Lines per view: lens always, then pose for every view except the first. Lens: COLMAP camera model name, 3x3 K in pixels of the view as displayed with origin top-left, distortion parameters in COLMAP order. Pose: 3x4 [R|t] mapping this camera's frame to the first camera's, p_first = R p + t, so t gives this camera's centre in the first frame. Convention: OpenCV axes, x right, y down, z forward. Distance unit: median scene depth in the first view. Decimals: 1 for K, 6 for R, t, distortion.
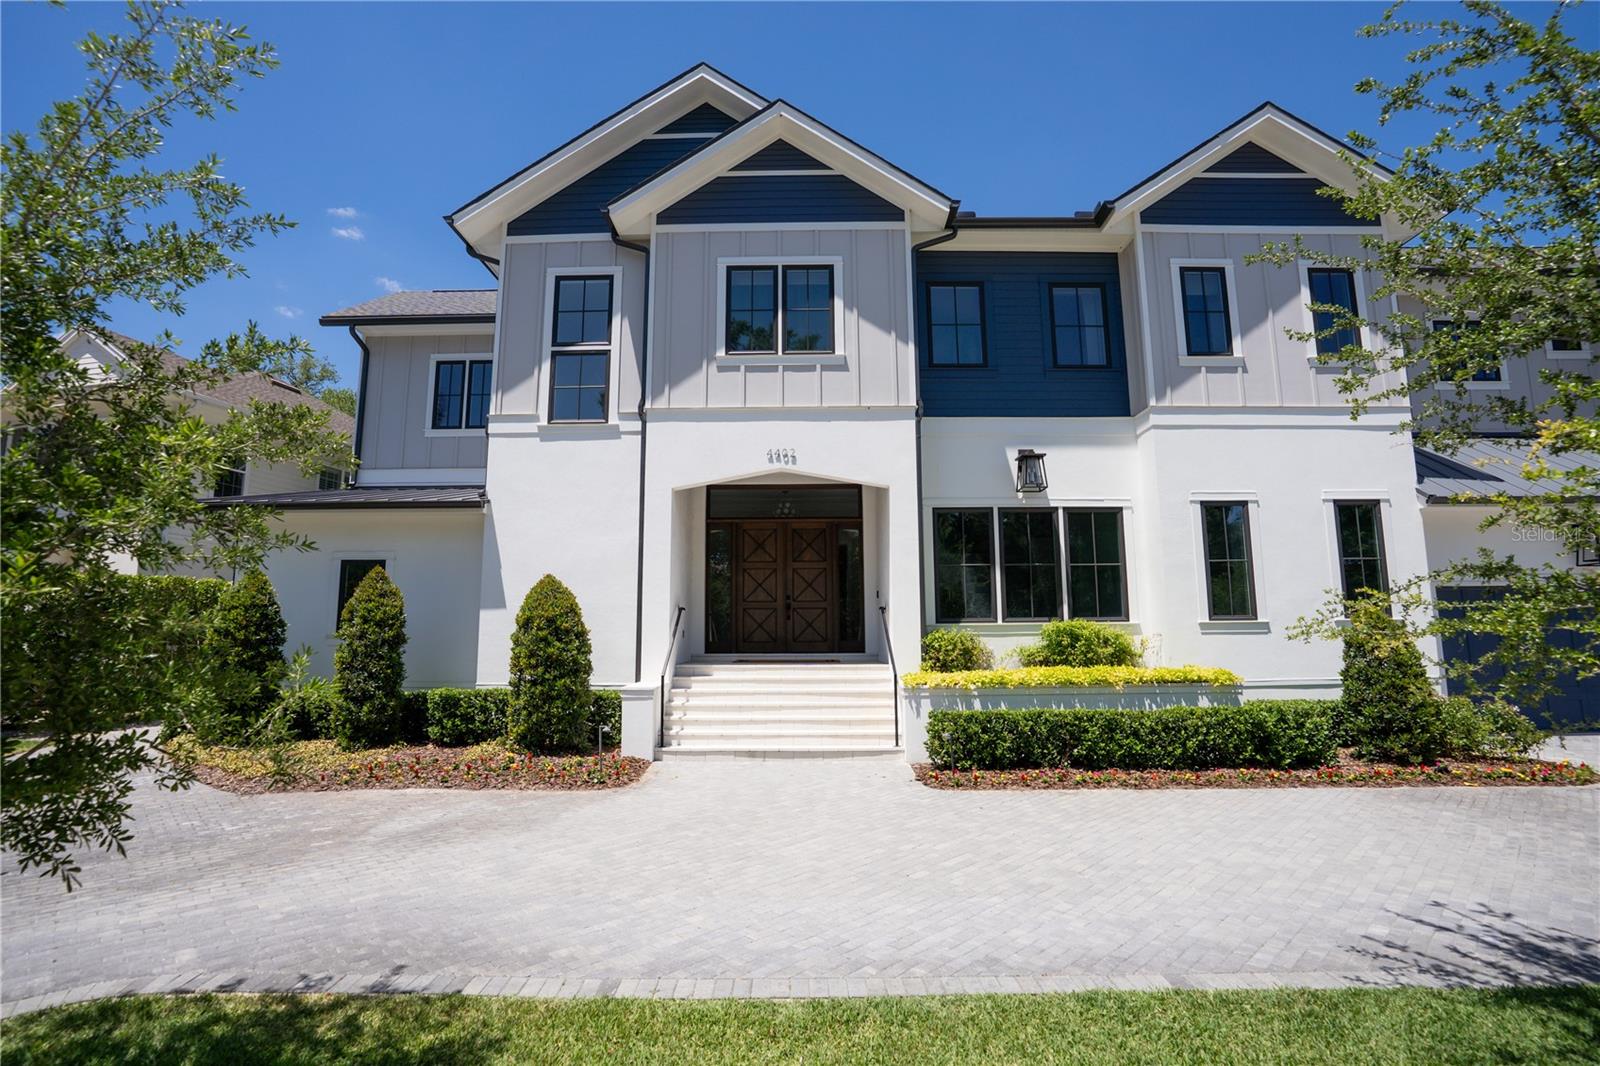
lens RADIAL K [[756.8, 0, 800.0], [0, 756.8, 533.0], [0, 0, 1]] dist [-0.065371, 0.032621]
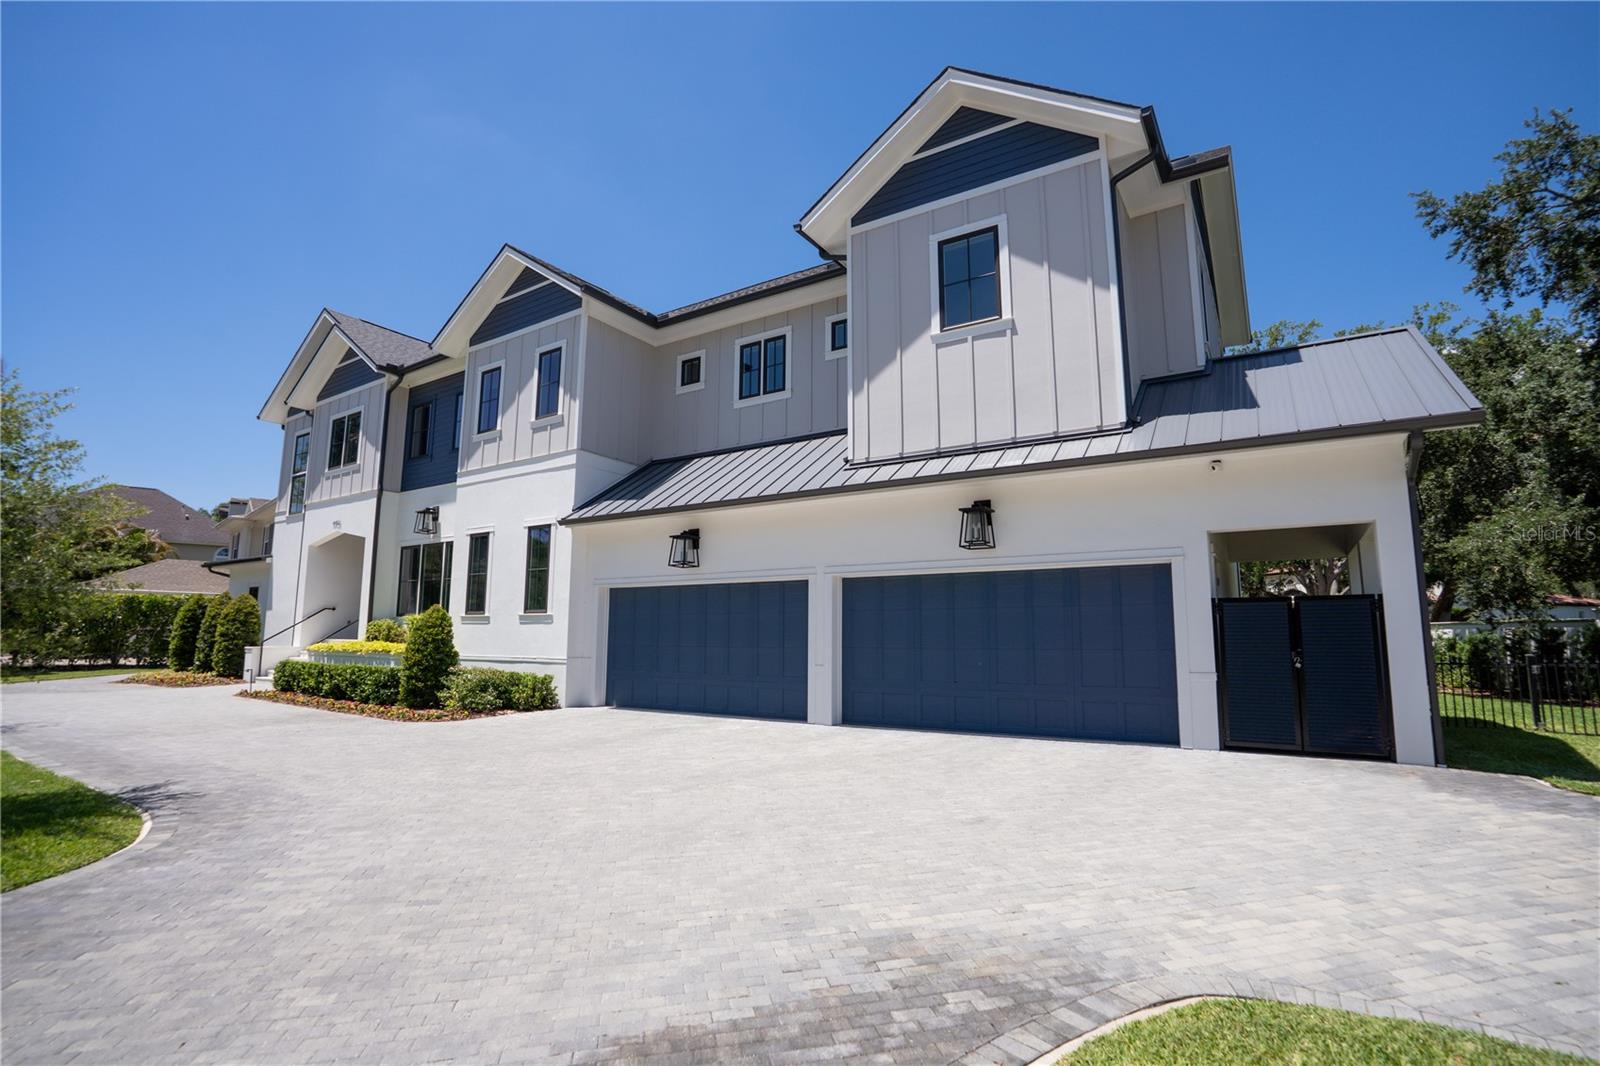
lens RADIAL K [[793.7, 0, 756.0], [0, 793.7, 526.8], [0, 0, 1]] dist [-0.142334, 0.040765]
pose [[0.831900, -0.070215, -0.550465, 1.802422], [0.084908, 0.996388, 0.001224, -0.012225], [0.548391, -0.047757, 0.834857, 0.005551]]
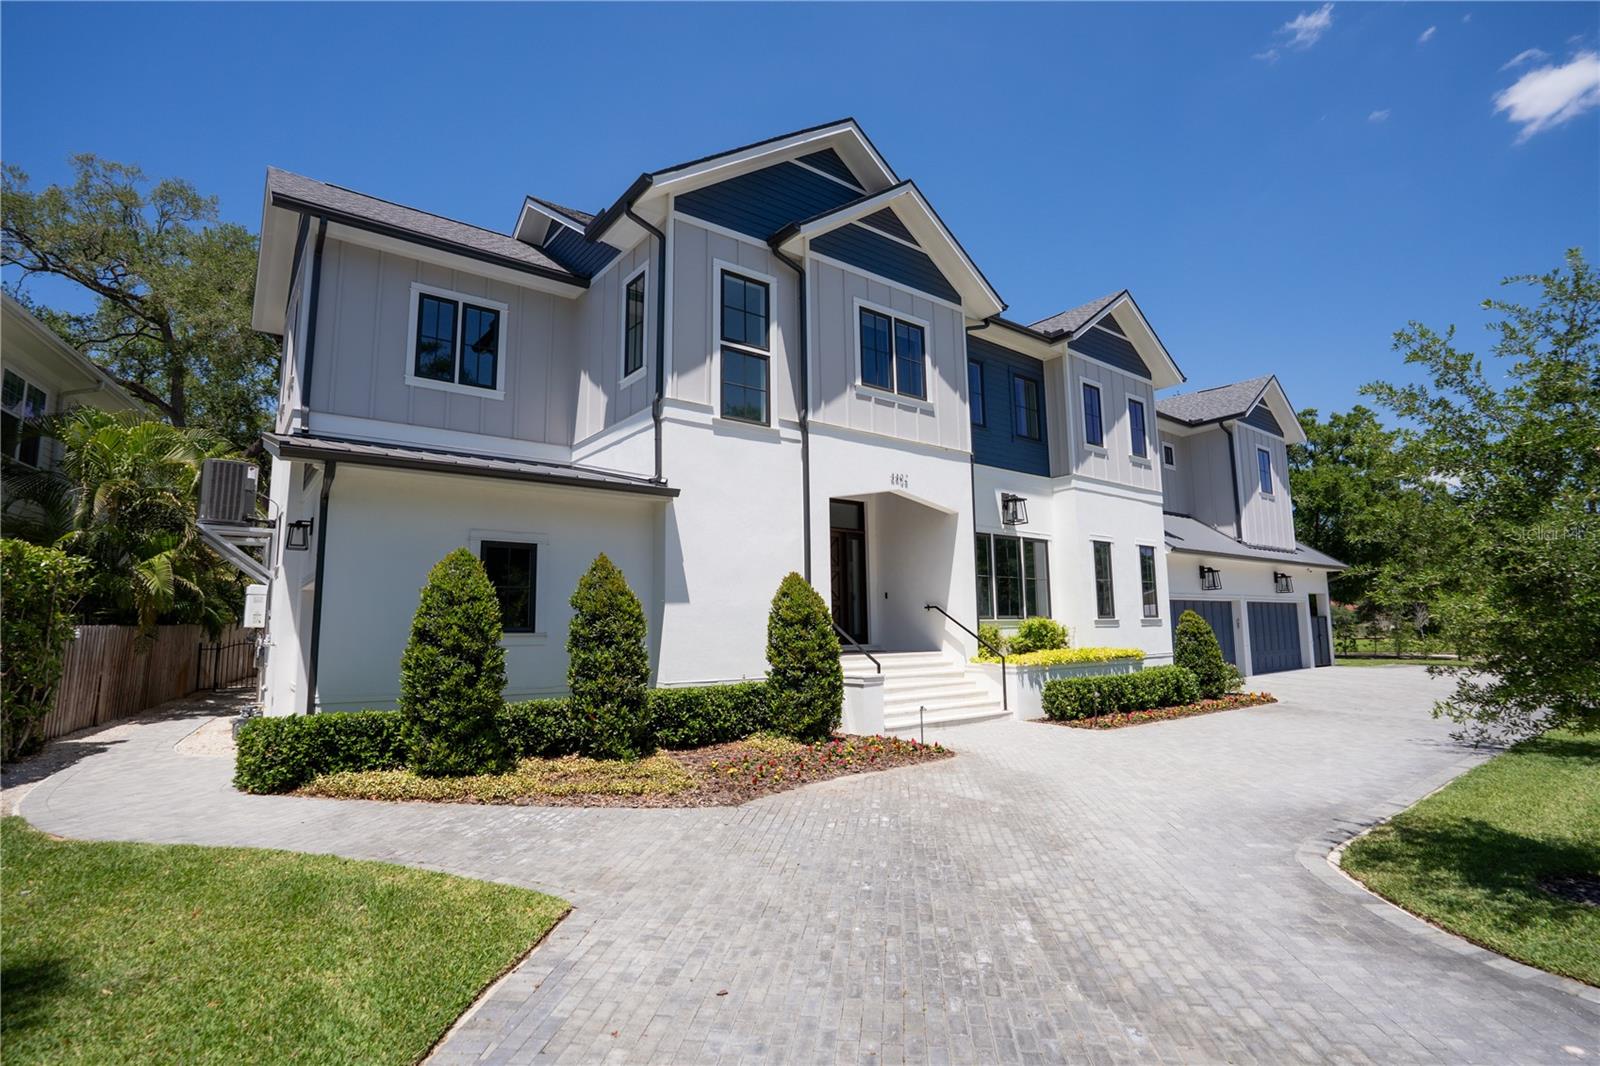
lens RADIAL K [[767.6, 0, 800.0], [0, 767.6, 533.0], [0, 0, 1]] dist [-0.041896, 0.000037]
pose [[0.785740, 0.072871, 0.614249, -0.864338], [-0.073809, 0.996987, -0.023861, 0.022754], [-0.614137, -0.026589, 0.788751, 0.131015]]
